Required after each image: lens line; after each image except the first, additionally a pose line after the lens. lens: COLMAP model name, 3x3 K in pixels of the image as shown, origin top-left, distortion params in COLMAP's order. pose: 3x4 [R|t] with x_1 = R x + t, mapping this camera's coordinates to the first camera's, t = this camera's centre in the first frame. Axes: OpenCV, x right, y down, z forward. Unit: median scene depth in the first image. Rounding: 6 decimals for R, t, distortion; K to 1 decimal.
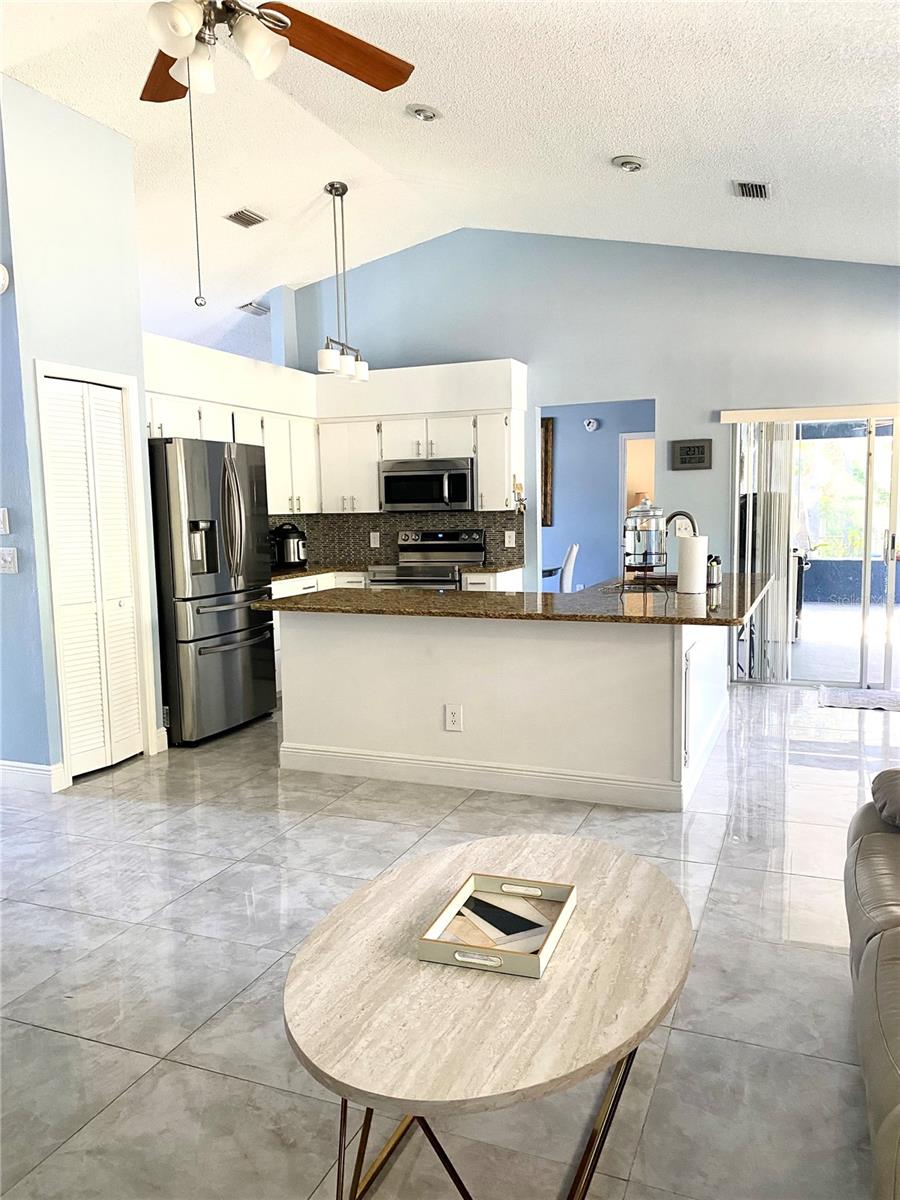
lens RADIAL K [[907.4, 0, 450.0], [0, 907.4, 600.0], [0, 0, 1]] dist [0.105023, -0.127438]
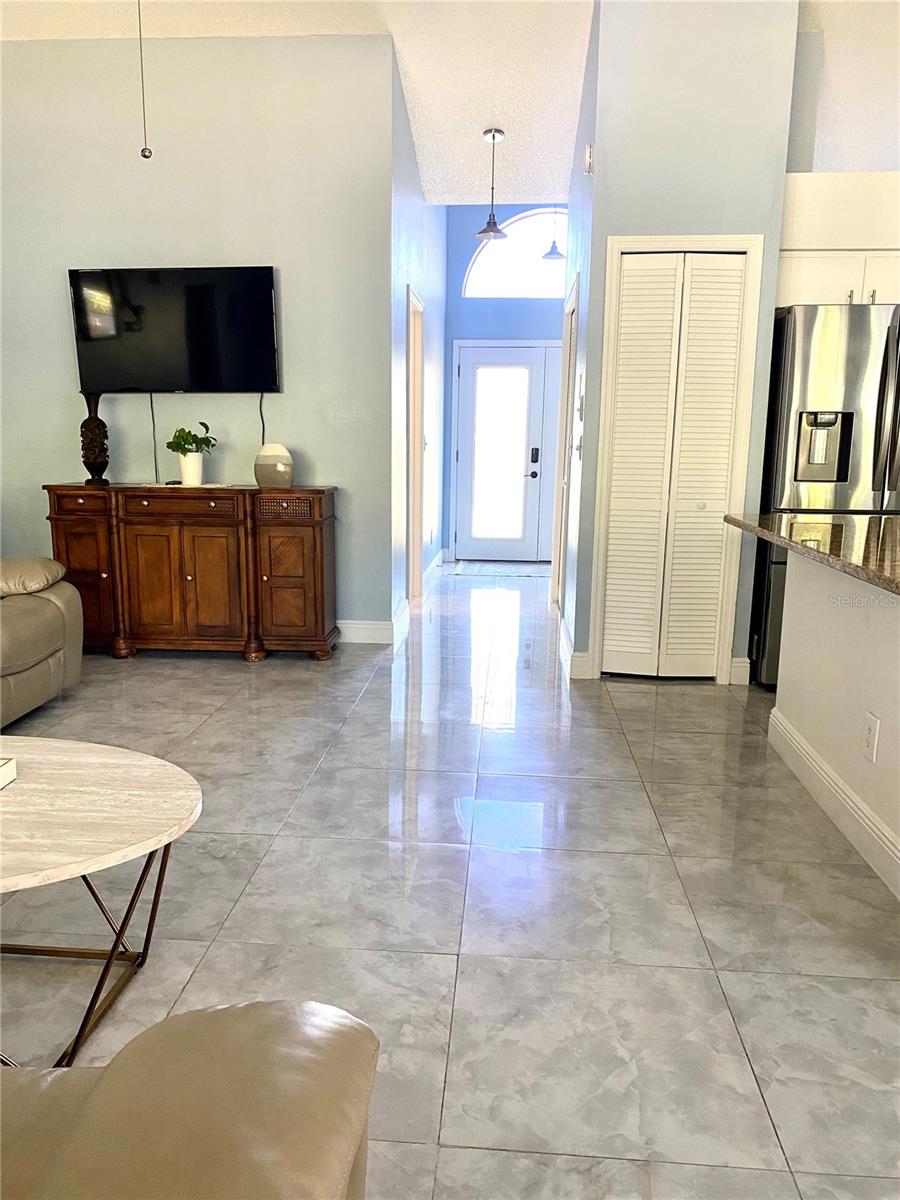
lens RADIAL K [[923.1, 0, 450.0], [0, 923.1, 600.0], [0, 0, 1]] dist [0.058861, -0.062533]
pose [[0.314812, 0.186550, -0.930641, 0.448404], [-0.122684, 0.980268, 0.154997, -0.016791], [0.941192, 0.065380, 0.331486, 0.514984]]
